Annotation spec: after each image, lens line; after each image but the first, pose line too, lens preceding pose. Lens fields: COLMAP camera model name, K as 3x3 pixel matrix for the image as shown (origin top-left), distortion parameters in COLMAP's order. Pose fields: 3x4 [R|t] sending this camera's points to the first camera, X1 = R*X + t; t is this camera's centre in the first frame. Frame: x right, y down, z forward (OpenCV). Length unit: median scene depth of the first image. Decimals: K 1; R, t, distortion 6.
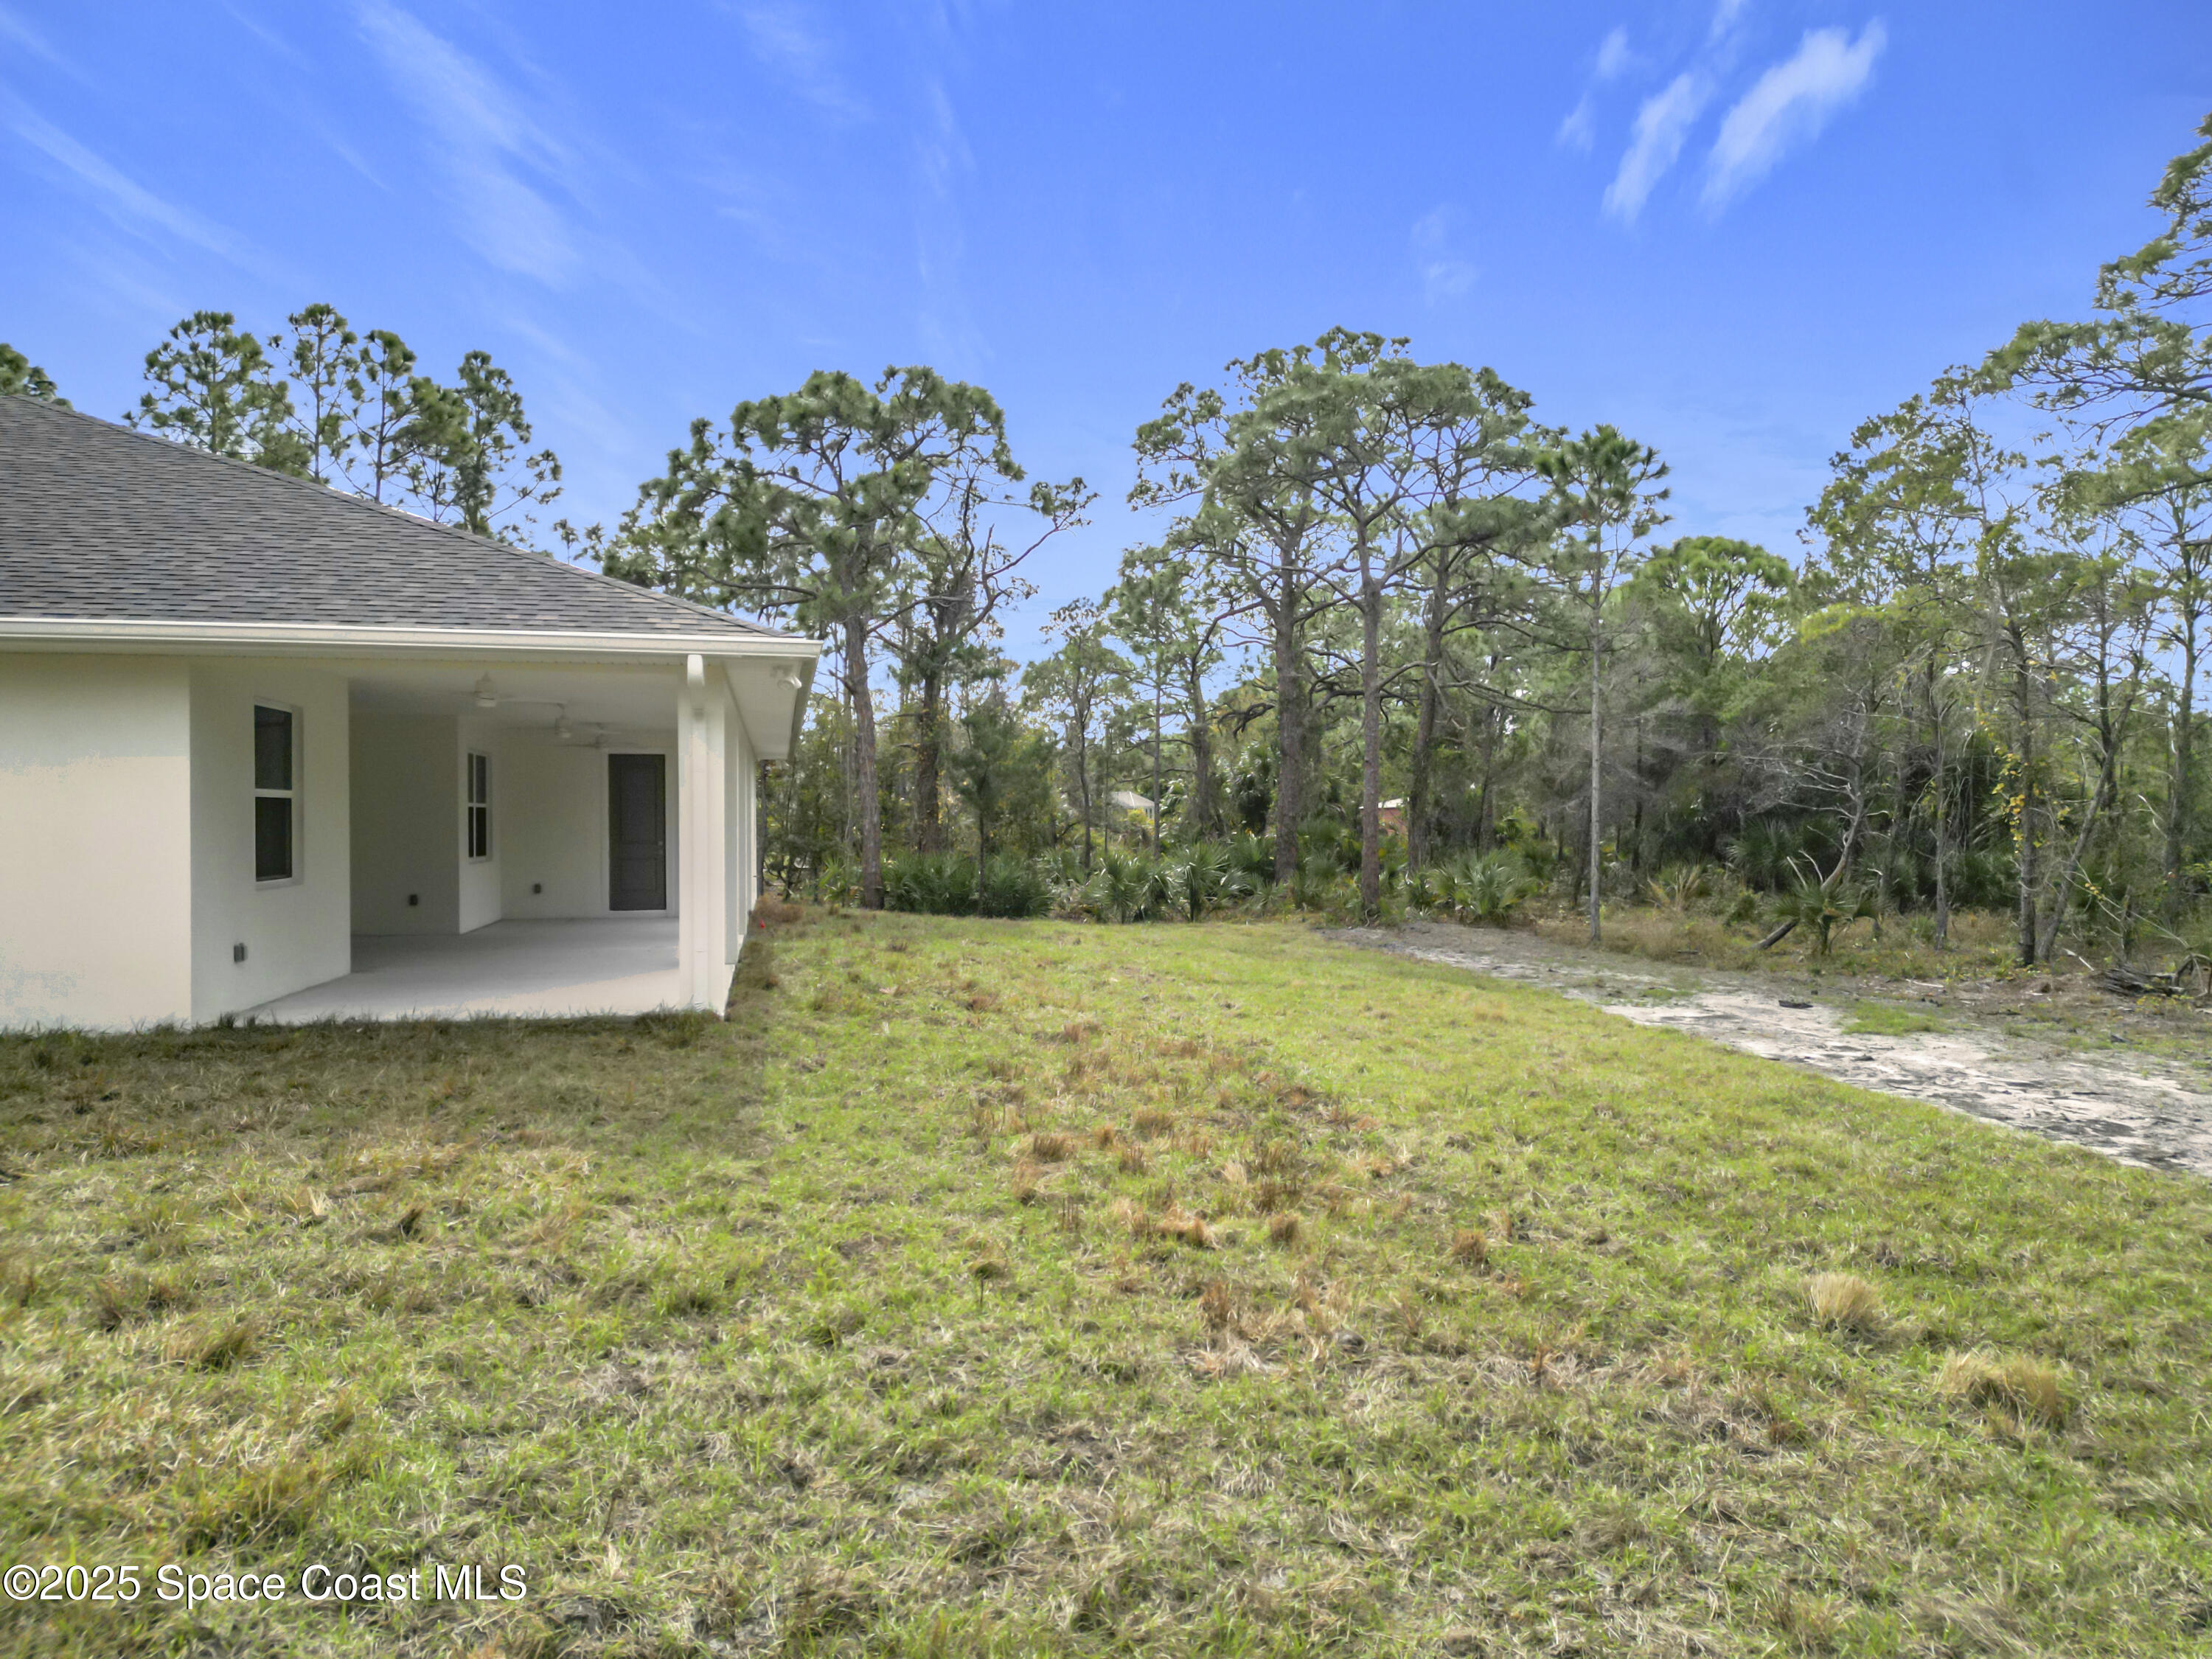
lens RADIAL K [[1541.3, 0, 1106.0], [0, 1541.3, 829.5], [0, 0, 1]] dist [0.207306, -0.377316]
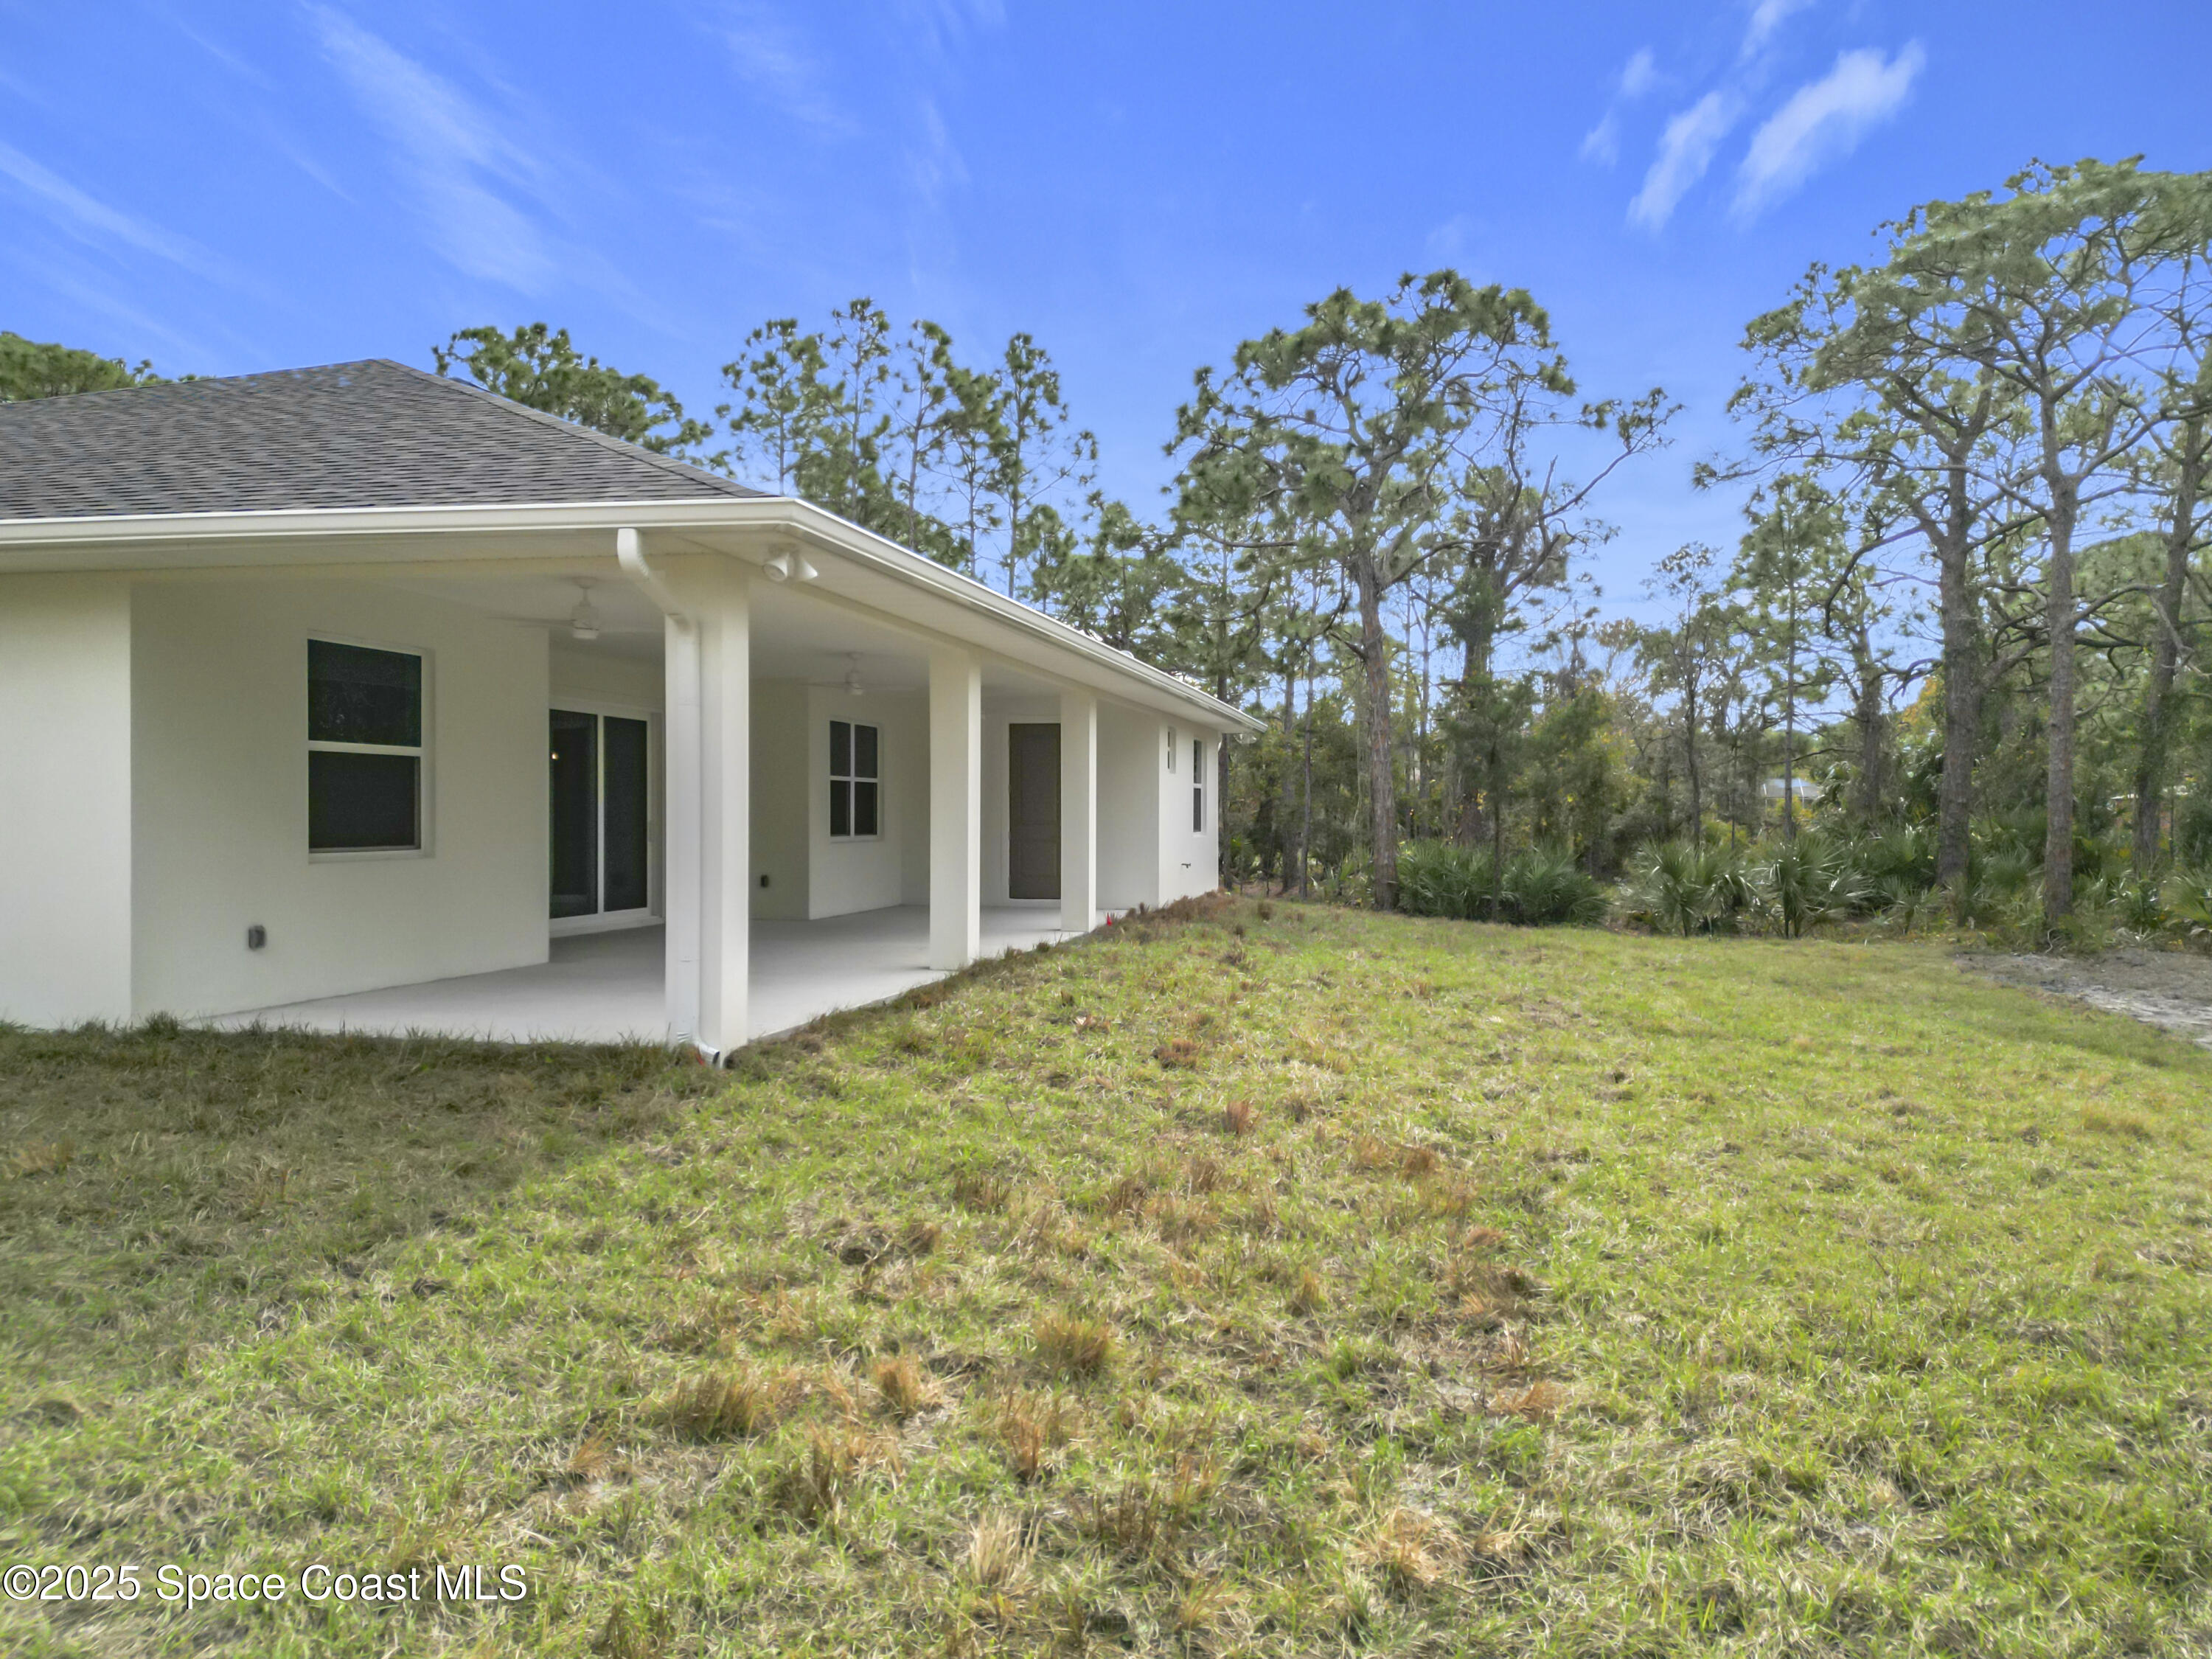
lens RADIAL K [[1548.4, 0, 1106.0], [0, 1548.4, 829.5], [0, 0, 1]] dist [0.061552, -0.069594]
pose [[0.910998, 0.009903, -0.412293, 0.063198], [-0.008328, 0.999950, 0.005617, 0.004292], [0.412328, -0.001684, 0.911034, 0.142967]]
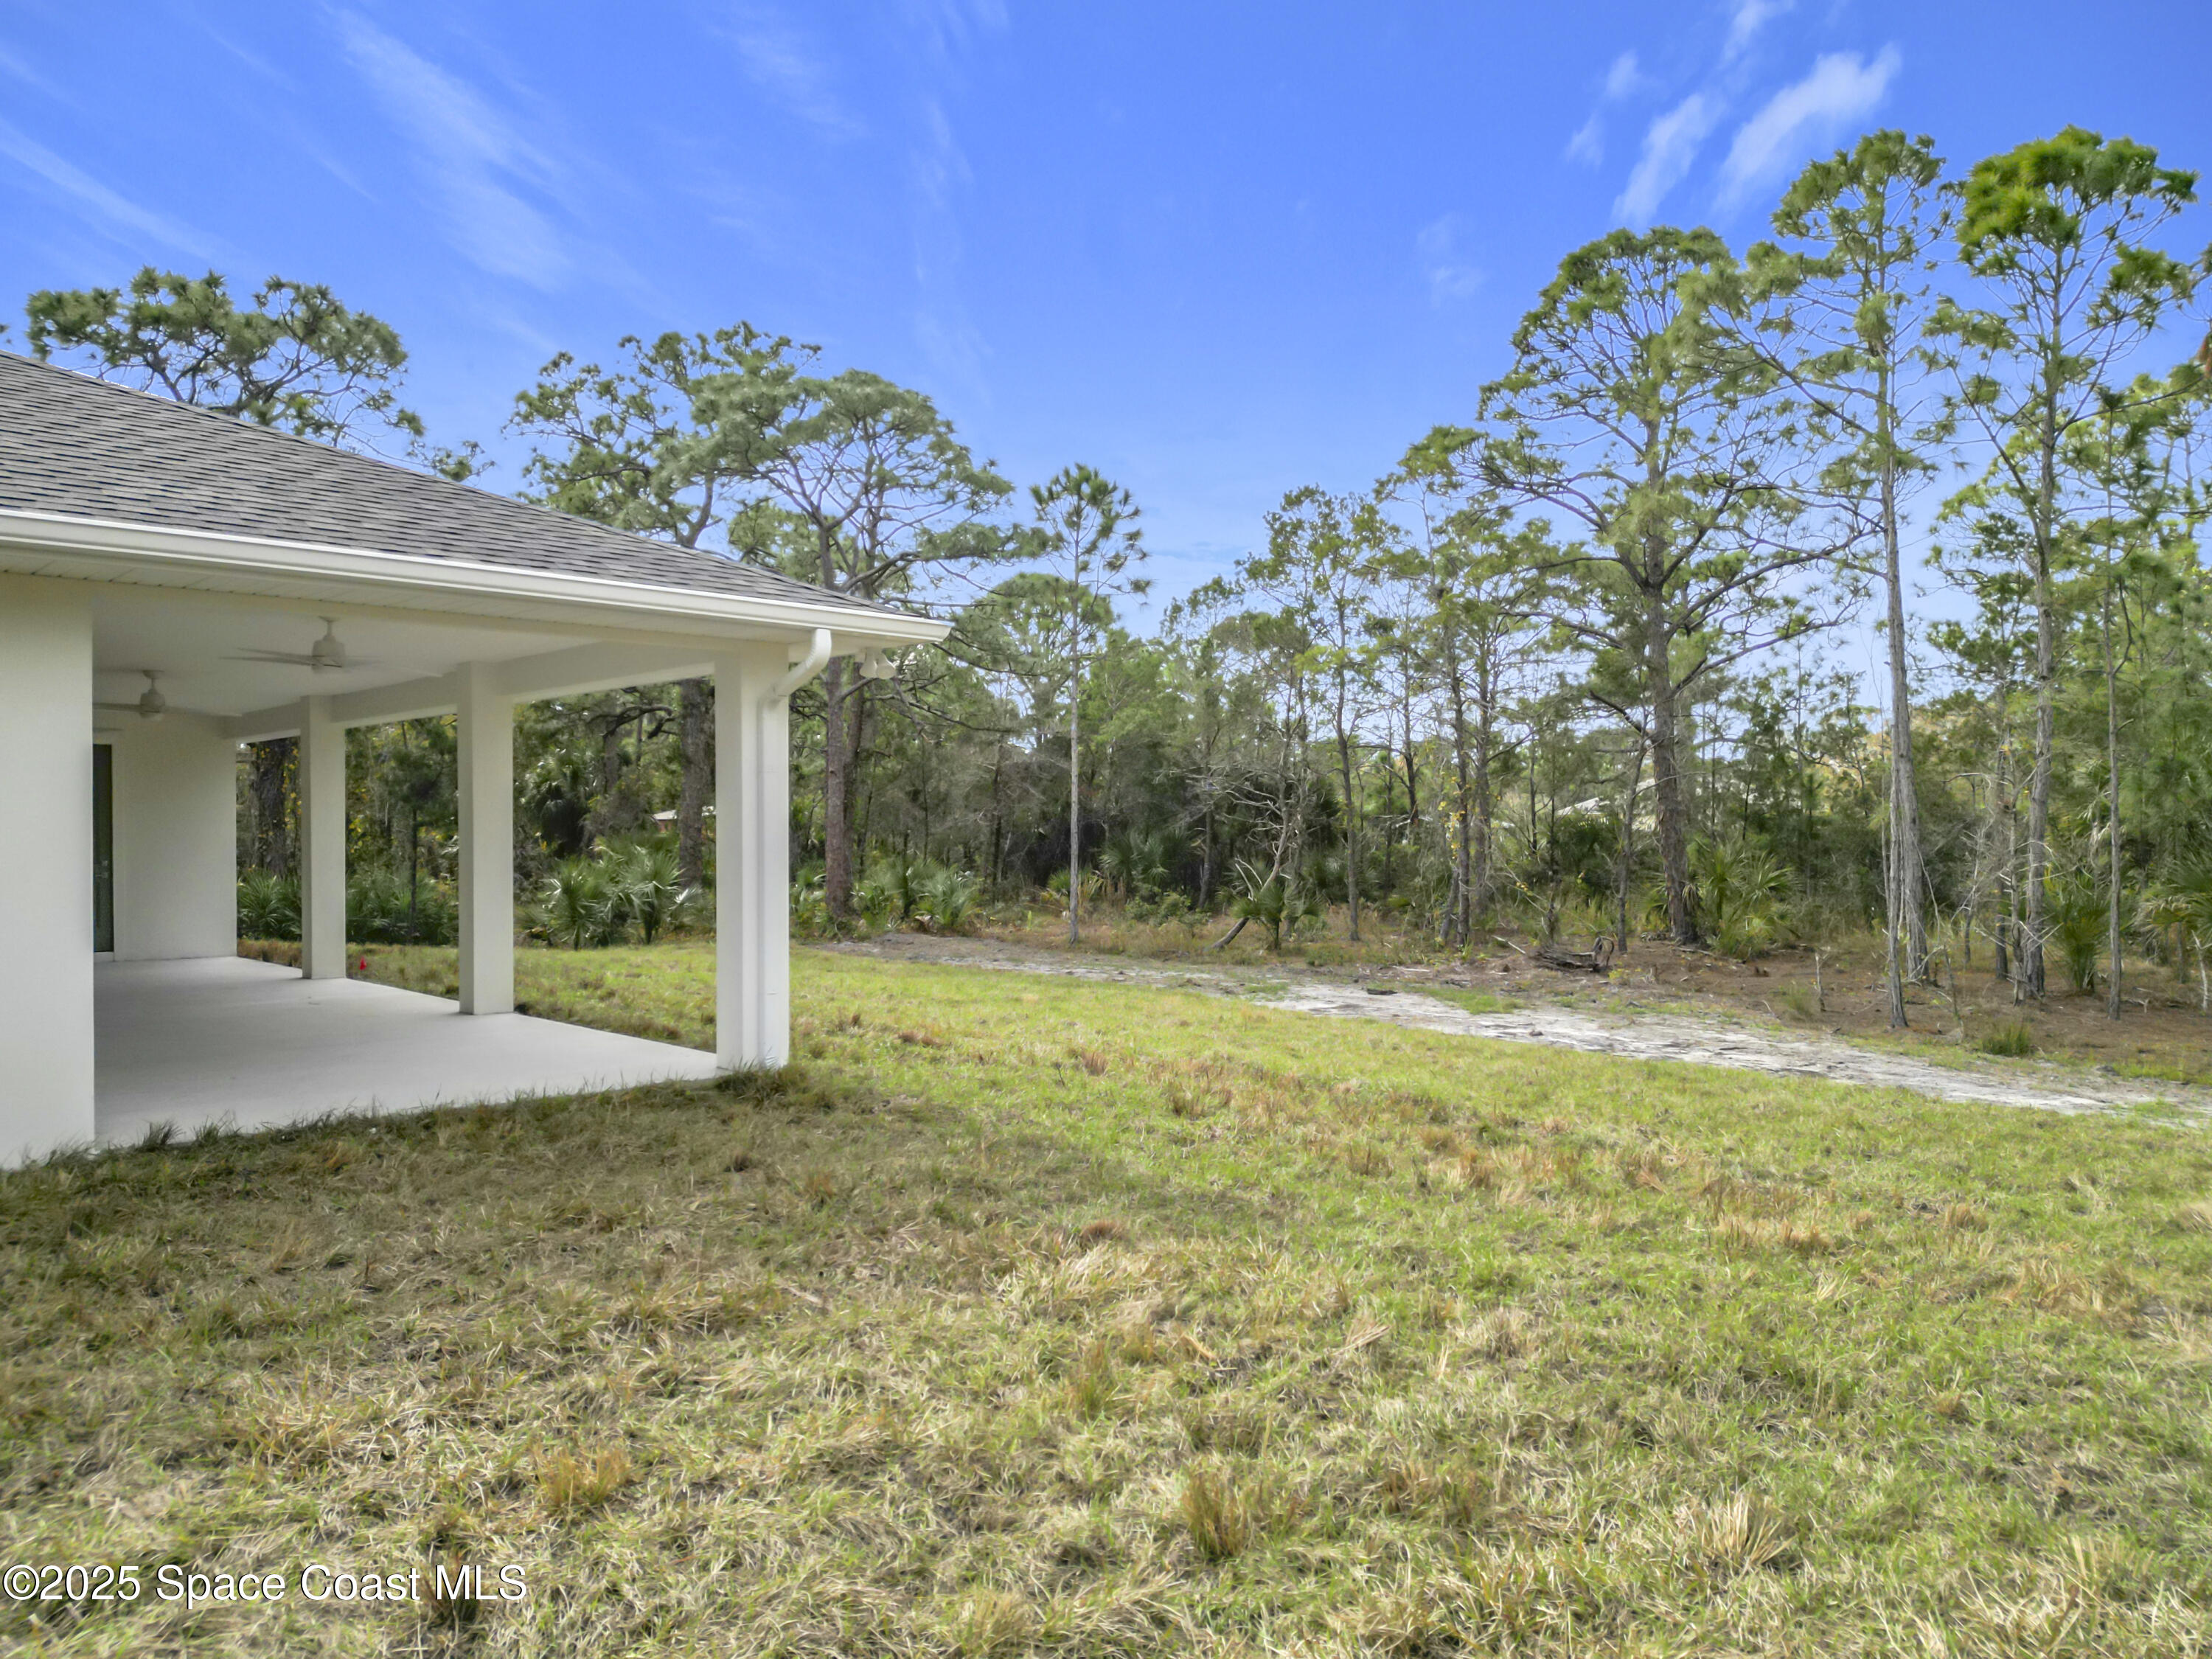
lens RADIAL K [[1548.4, 0, 1106.0], [0, 1548.4, 829.5], [0, 0, 1]] dist [0.061552, -0.069594]
pose [[0.861695, 0.002135, 0.507421, -0.165420], [0.002049, 0.999968, -0.007686, -0.000297], [-0.507422, 0.007663, 0.861664, 0.071355]]
